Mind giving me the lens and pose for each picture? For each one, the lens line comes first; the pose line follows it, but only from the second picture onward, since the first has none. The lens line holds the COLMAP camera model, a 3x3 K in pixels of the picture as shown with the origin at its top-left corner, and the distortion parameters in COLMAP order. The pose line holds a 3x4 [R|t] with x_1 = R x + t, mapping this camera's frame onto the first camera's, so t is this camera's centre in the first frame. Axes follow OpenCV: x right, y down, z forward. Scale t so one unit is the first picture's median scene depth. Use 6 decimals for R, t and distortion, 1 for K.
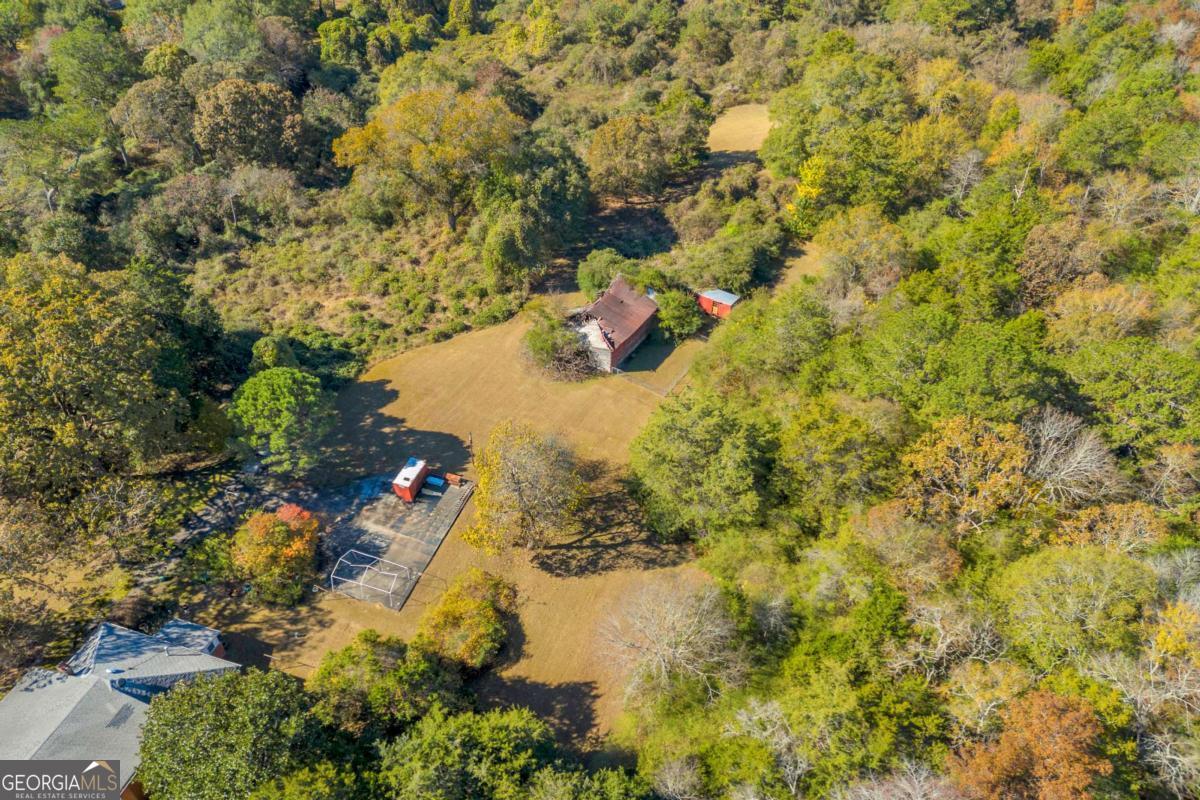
lens RADIAL K [[892.9, 0, 598.0], [0, 892.9, 420.9], [0, 0, 1]] dist [0.088057, -0.095196]
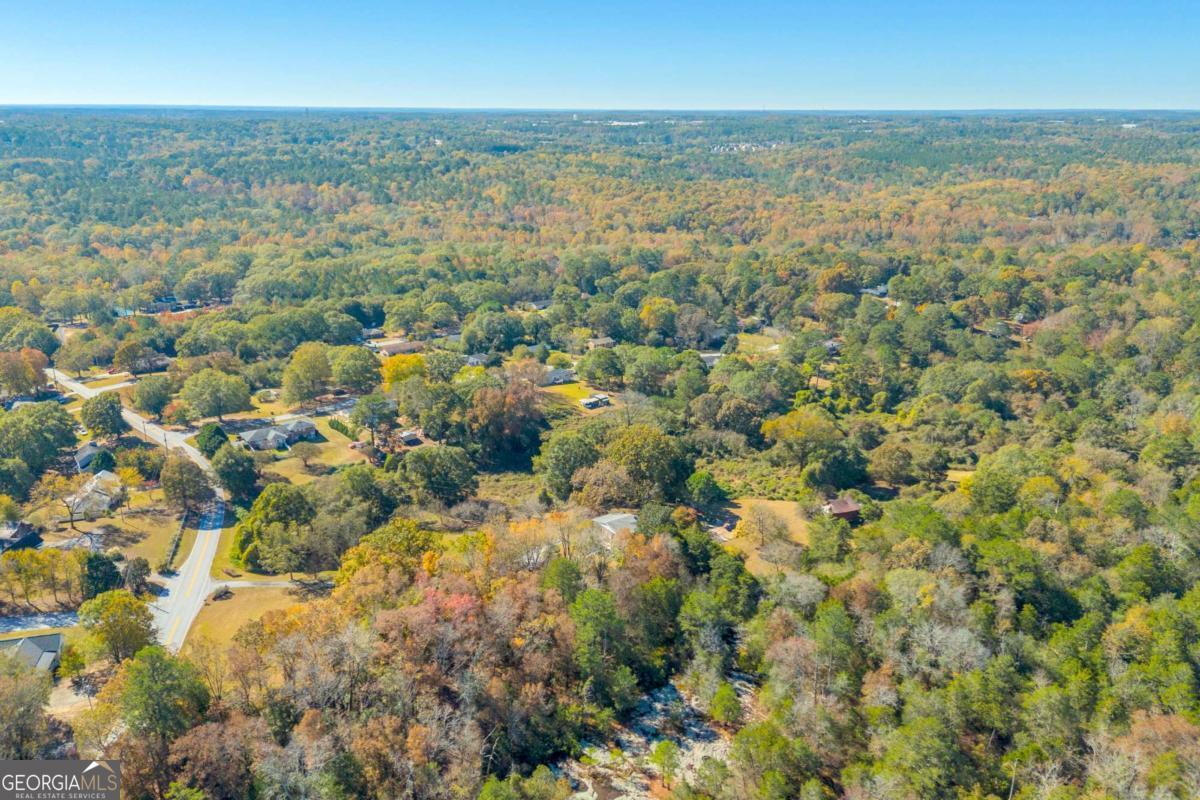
lens RADIAL K [[892.9, 0, 598.0], [0, 892.9, 420.9], [0, 0, 1]] dist [0.088057, -0.095196]
pose [[0.813020, 0.193997, -0.548966, 0.712381], [-0.395529, 0.875928, -0.276238, 0.558722], [0.427265, 0.441719, 0.788878, -1.182267]]
